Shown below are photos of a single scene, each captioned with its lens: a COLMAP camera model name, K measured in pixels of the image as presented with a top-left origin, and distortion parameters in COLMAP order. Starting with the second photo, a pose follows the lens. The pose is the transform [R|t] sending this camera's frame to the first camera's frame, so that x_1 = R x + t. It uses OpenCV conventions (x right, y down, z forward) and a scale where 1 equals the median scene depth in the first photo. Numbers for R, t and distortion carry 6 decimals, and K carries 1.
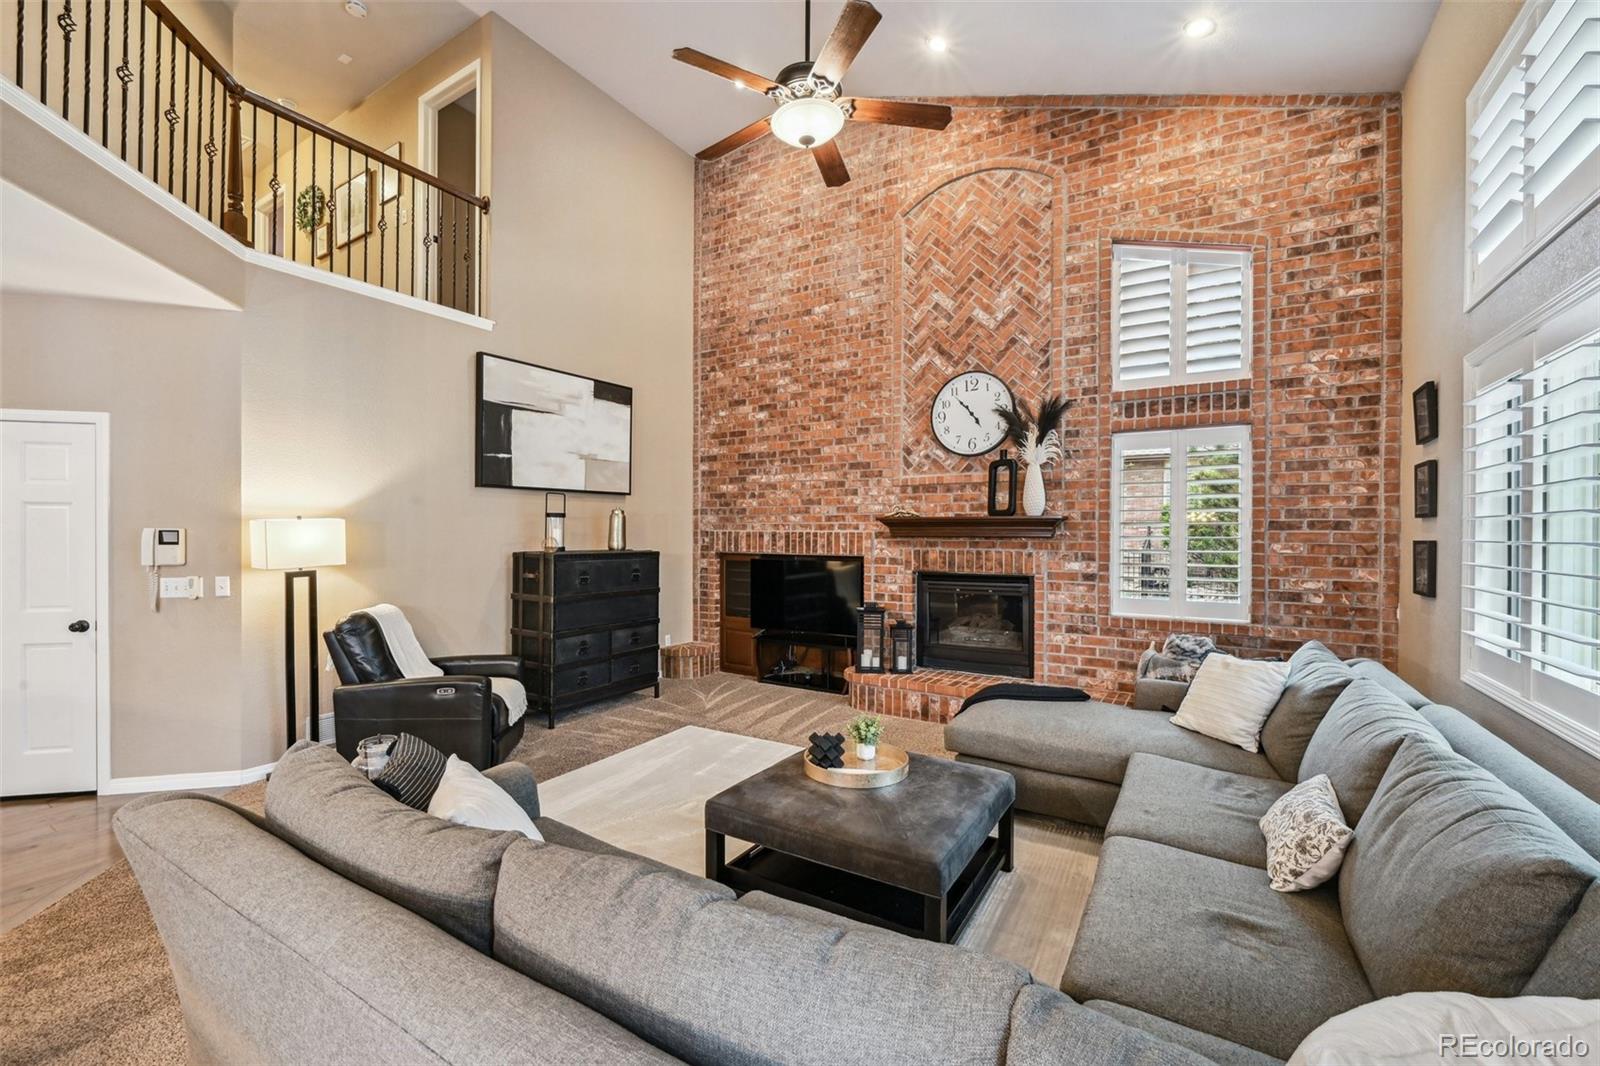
lens RADIAL K [[663.3, 0, 798.9], [0, 663.3, 535.1], [0, 0, 1]] dist [0.000154, -0.000062]
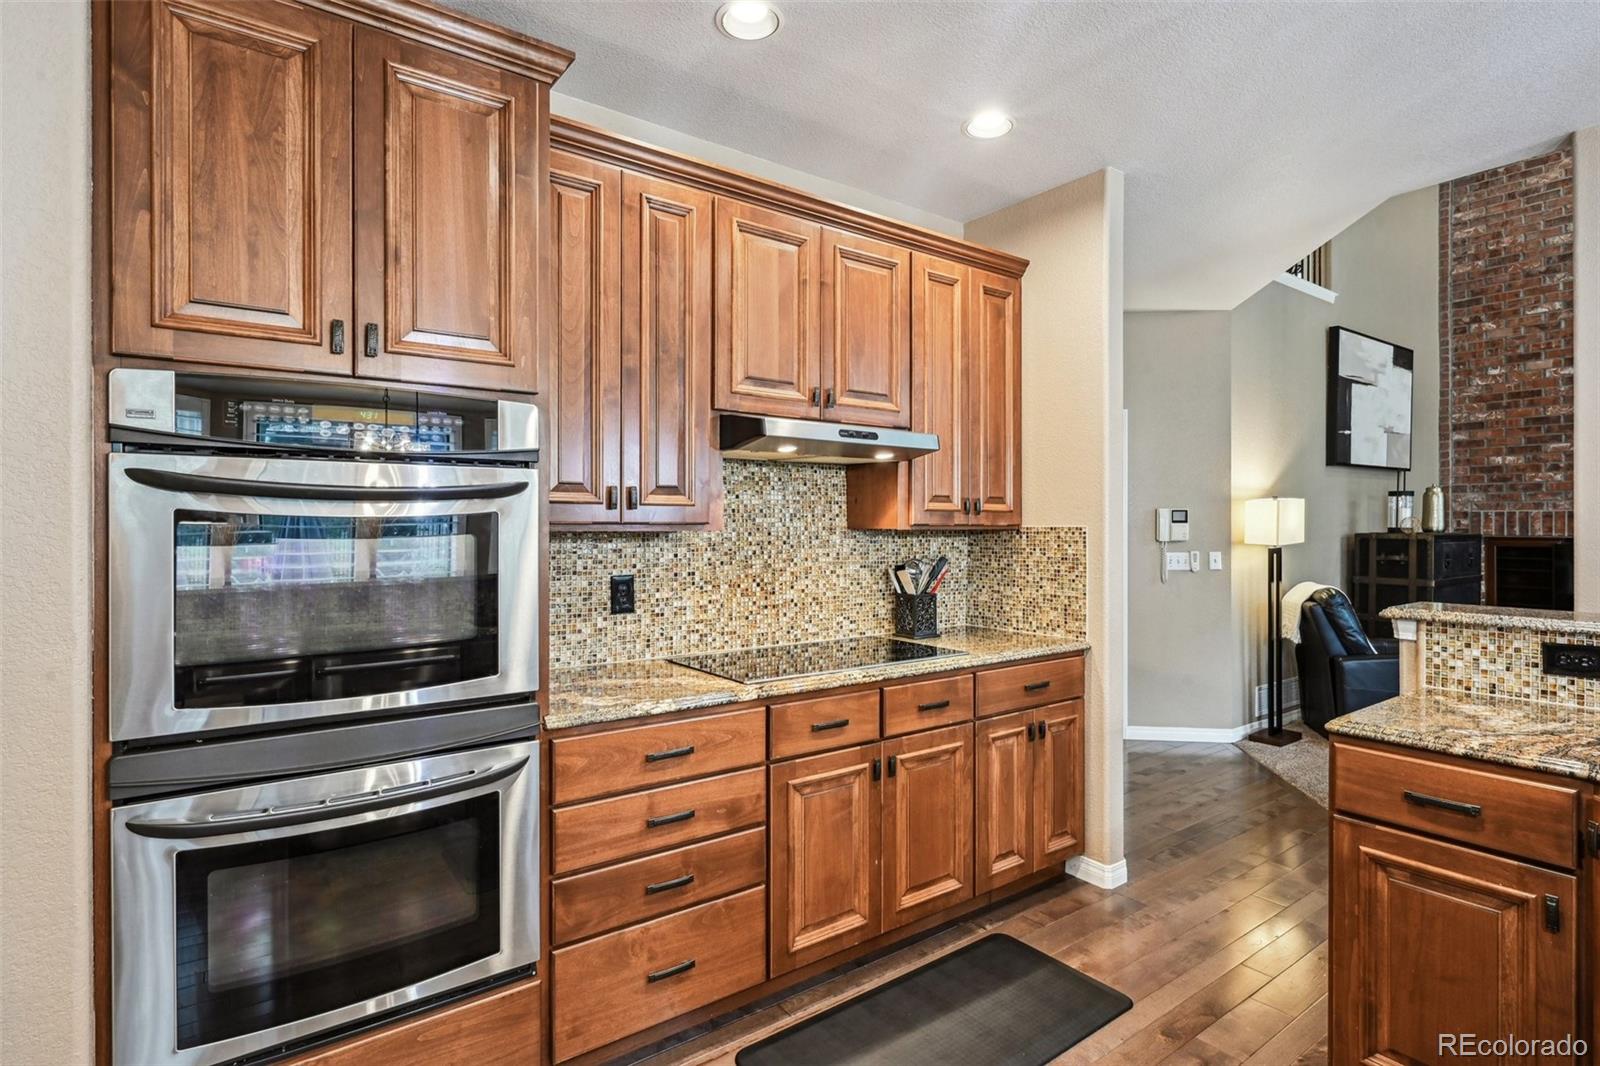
lens RADIAL K [[823.4, 0, 799.7], [0, 823.4, 528.4], [0, 0, 1]] dist [-0.000859, 0.000167]
pose [[0.931322, -0.008091, -0.364106, -0.566064], [0.007259, 0.999967, -0.003652, 0.013037], [0.364124, 0.000758, 0.931350, -0.296414]]
